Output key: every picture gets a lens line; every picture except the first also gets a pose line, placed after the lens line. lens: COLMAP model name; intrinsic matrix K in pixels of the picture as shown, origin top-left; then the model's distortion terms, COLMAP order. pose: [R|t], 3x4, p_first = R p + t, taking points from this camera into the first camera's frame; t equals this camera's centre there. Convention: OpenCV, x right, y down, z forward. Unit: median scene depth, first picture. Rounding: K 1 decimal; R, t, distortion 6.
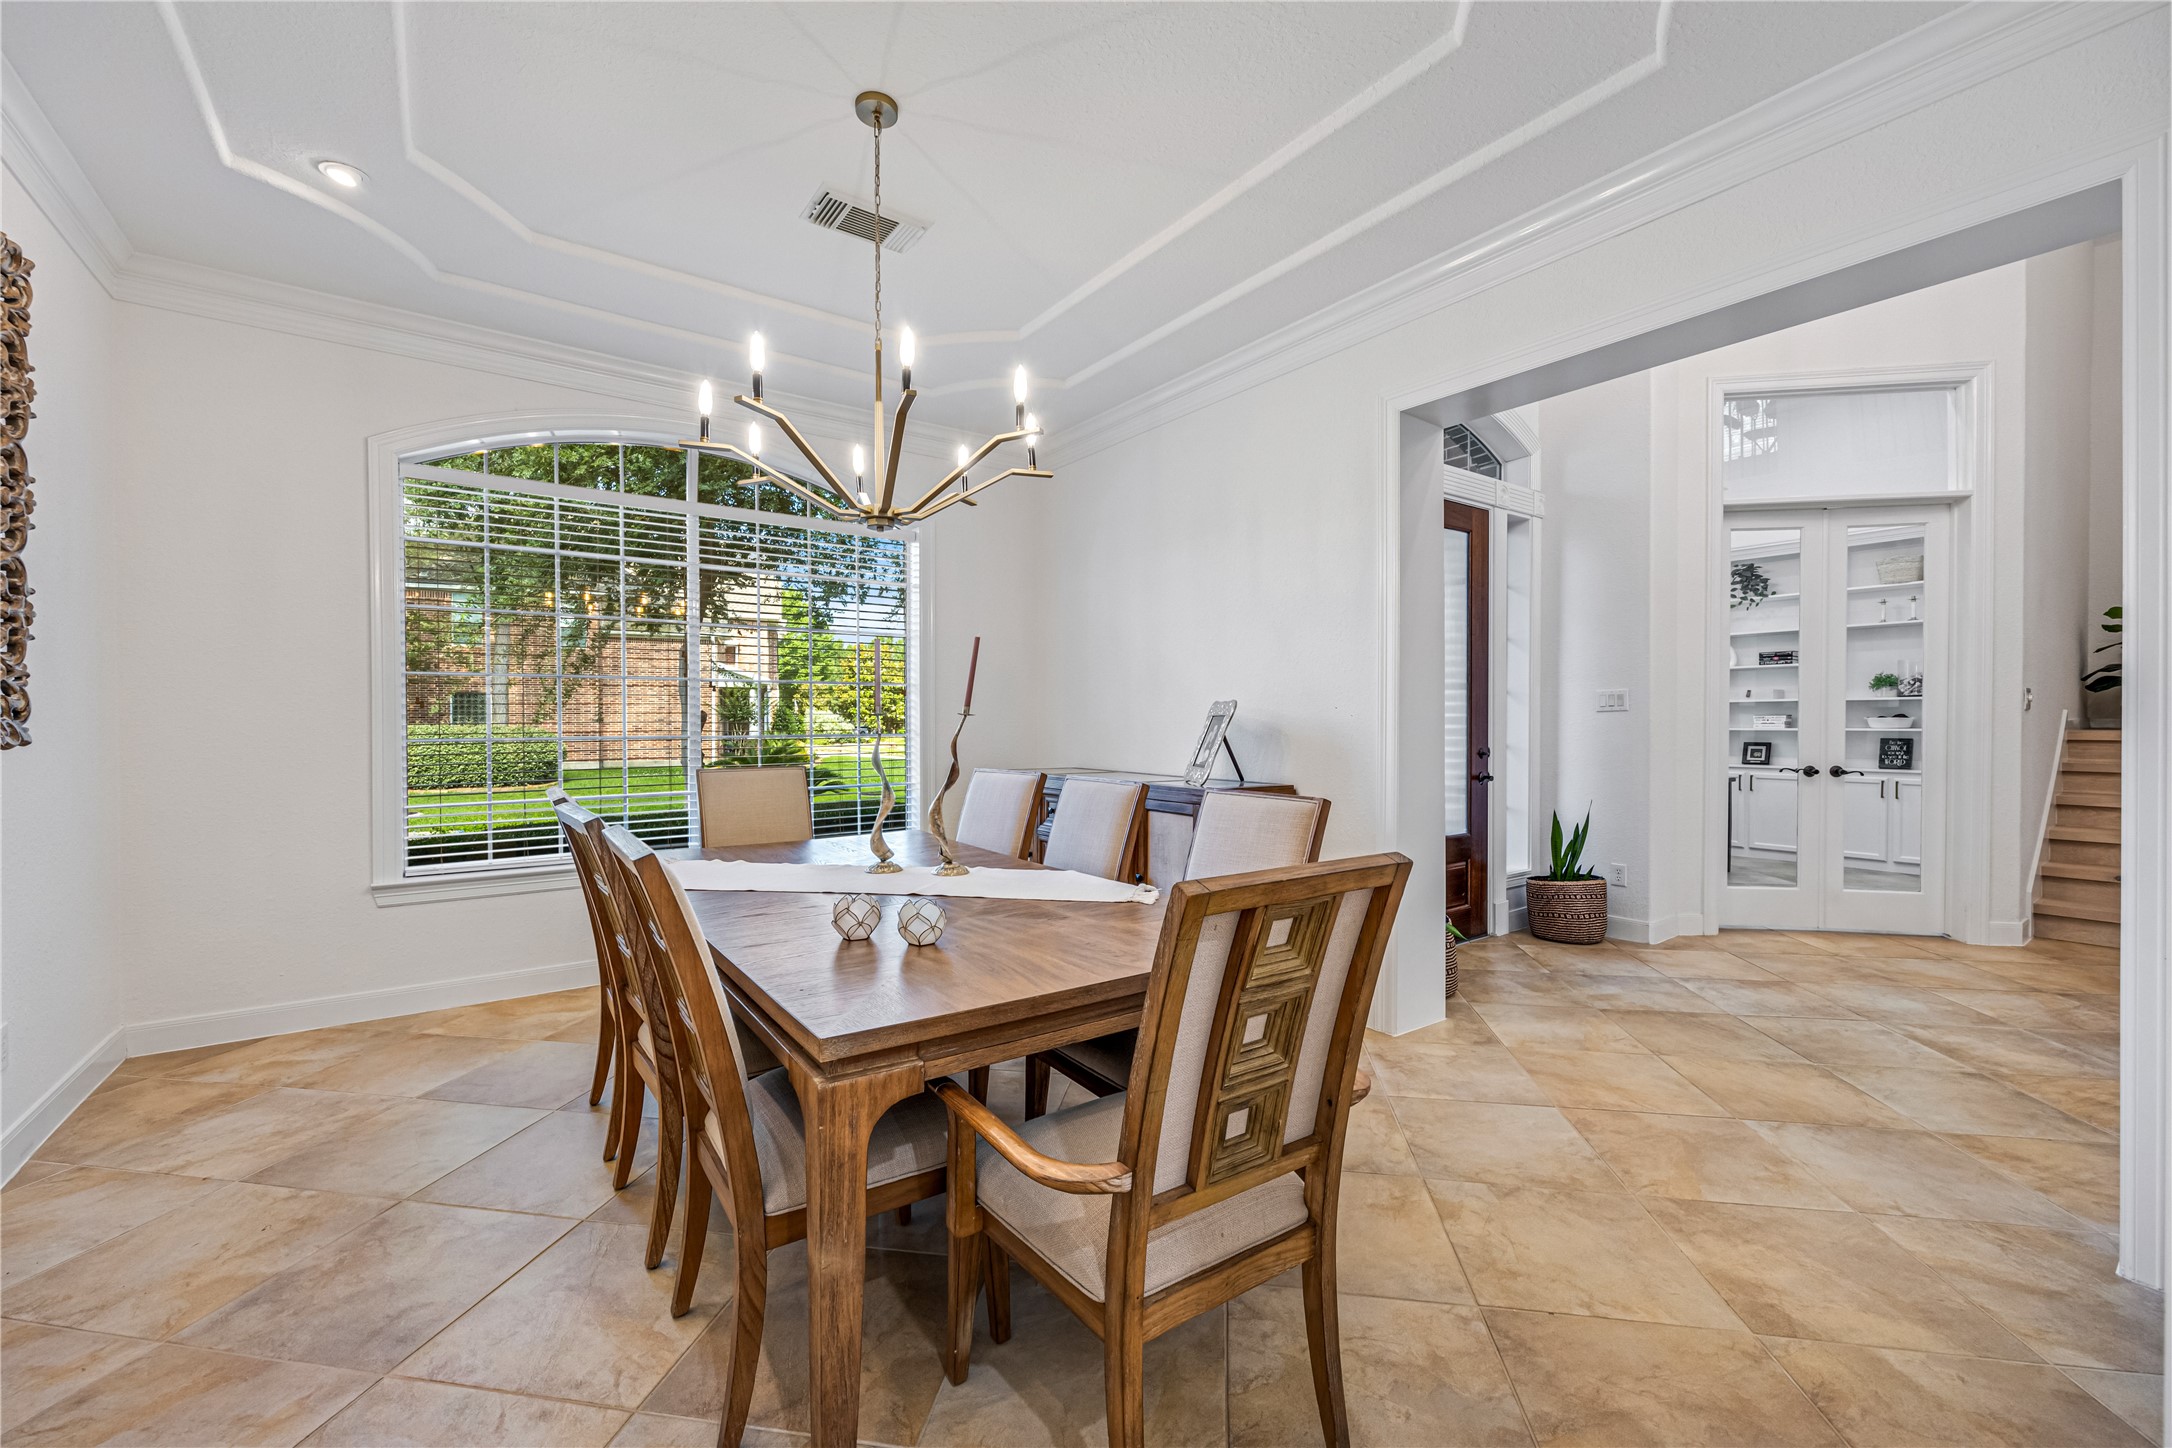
lens RADIAL K [[881.9, 0, 1085.3], [0, 881.9, 728.5], [0, 0, 1]] dist [-0.000079, -0.000002]
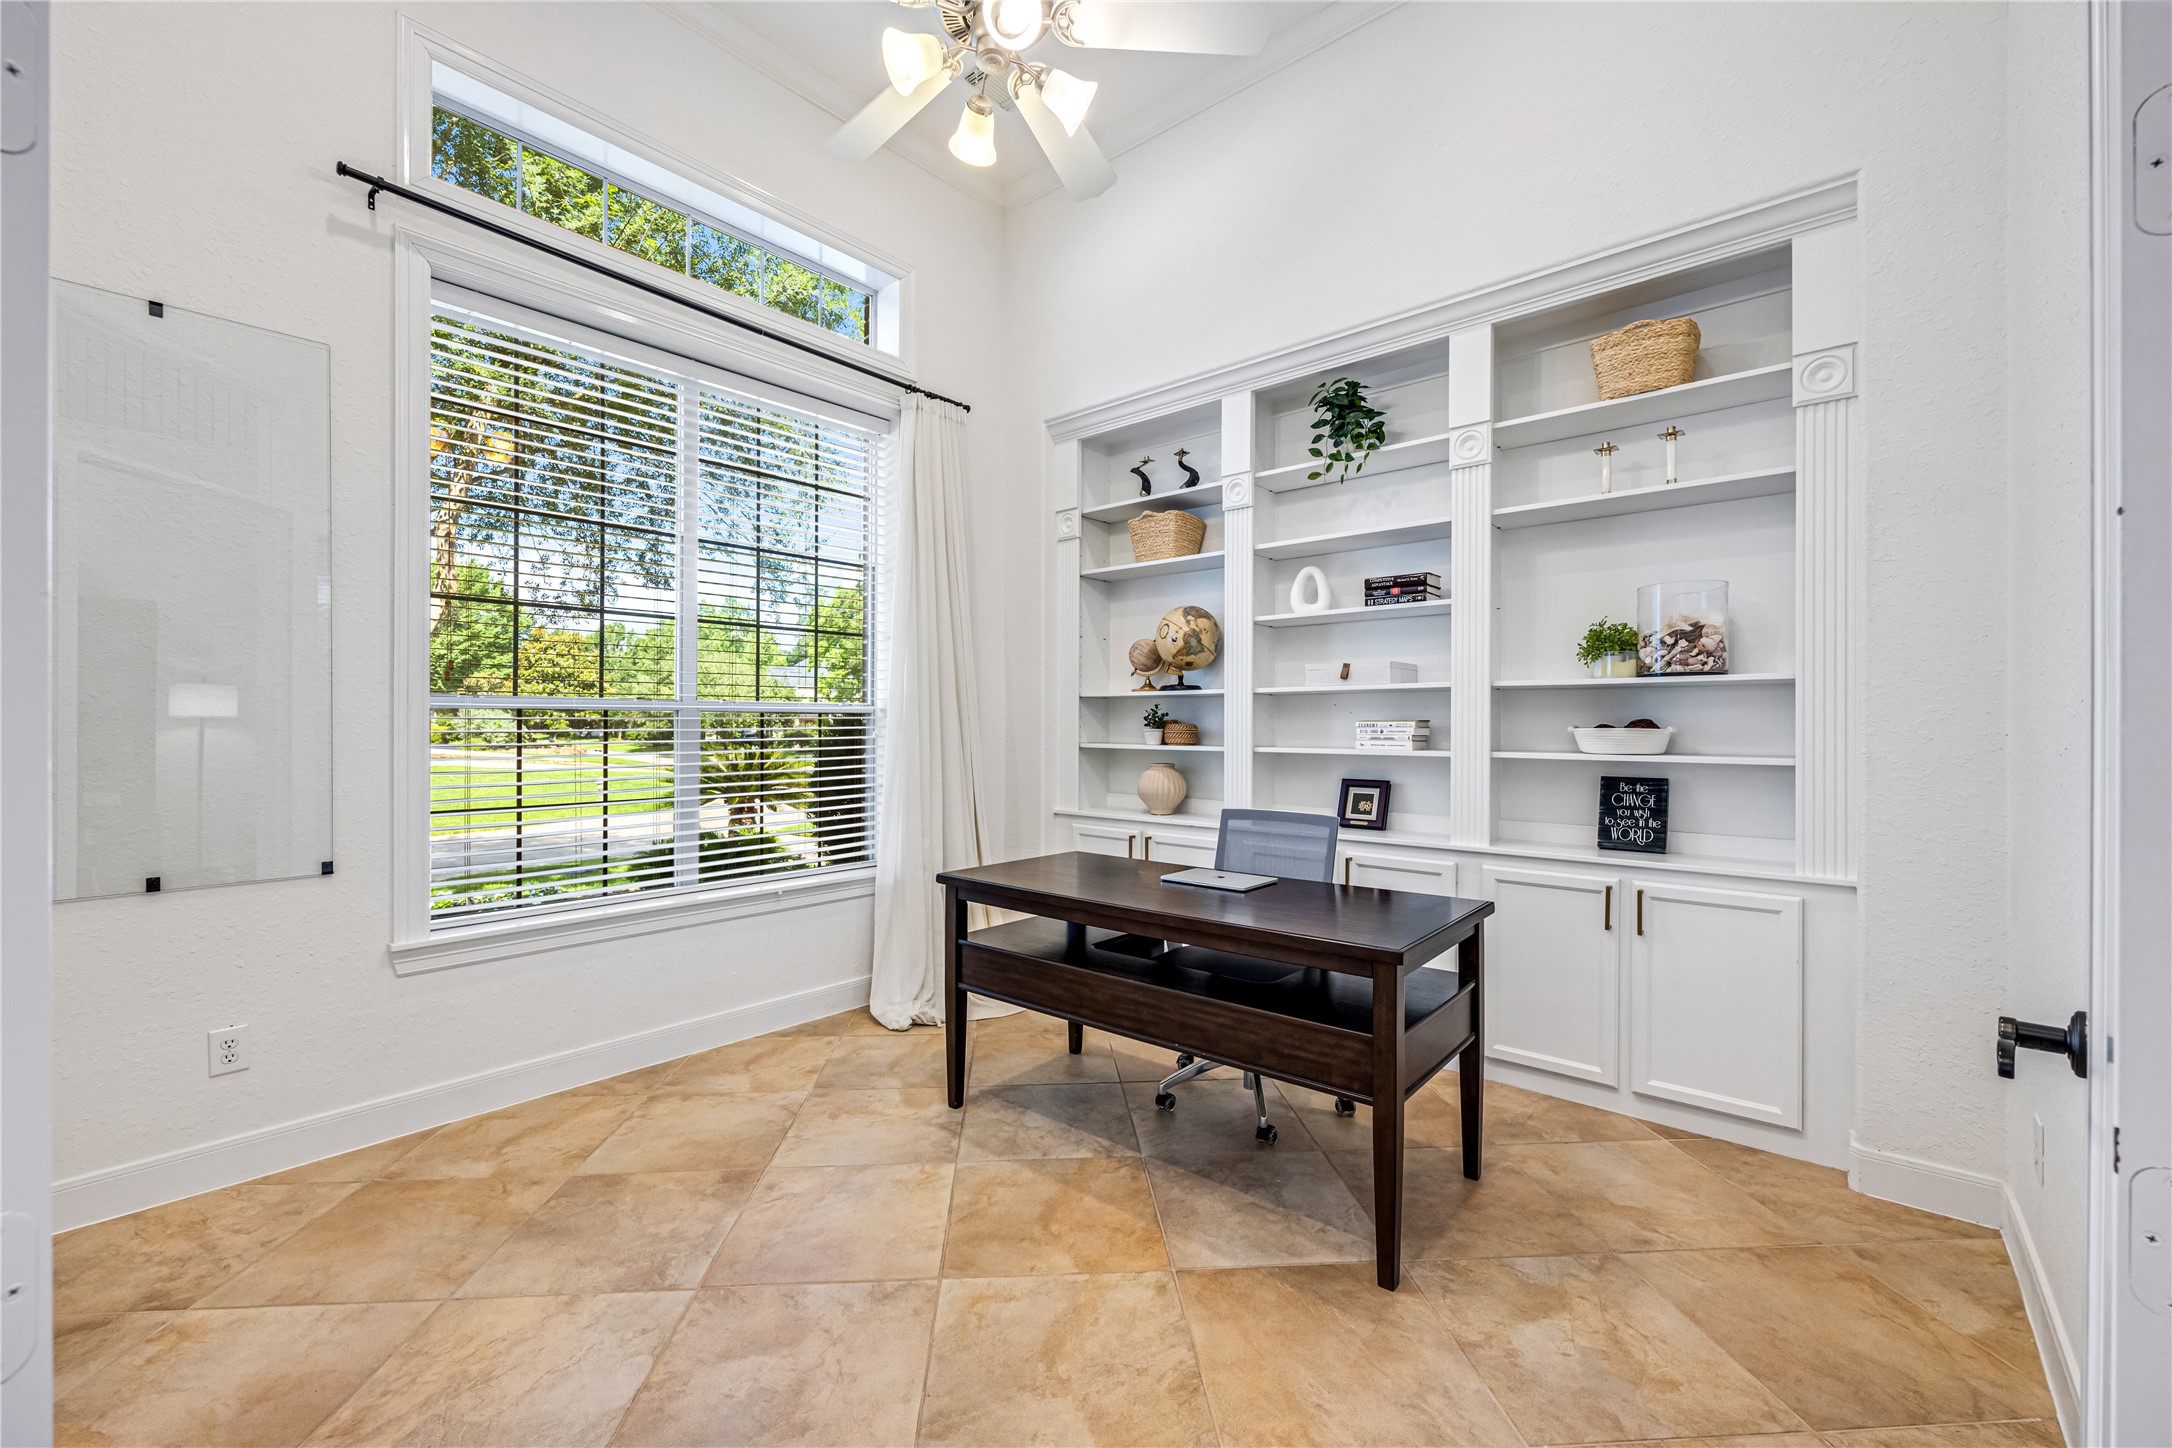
lens RADIAL K [[881.9, 0, 1089.3], [0, 881.9, 722.3], [0, 0, 1]] dist [-0.000079, -0.000002]
pose [[0.972569, 0.001964, 0.232607, 0.568047], [-0.000176, 0.999970, -0.007709, -0.011277], [-0.232616, 0.007457, 0.972540, 0.649226]]
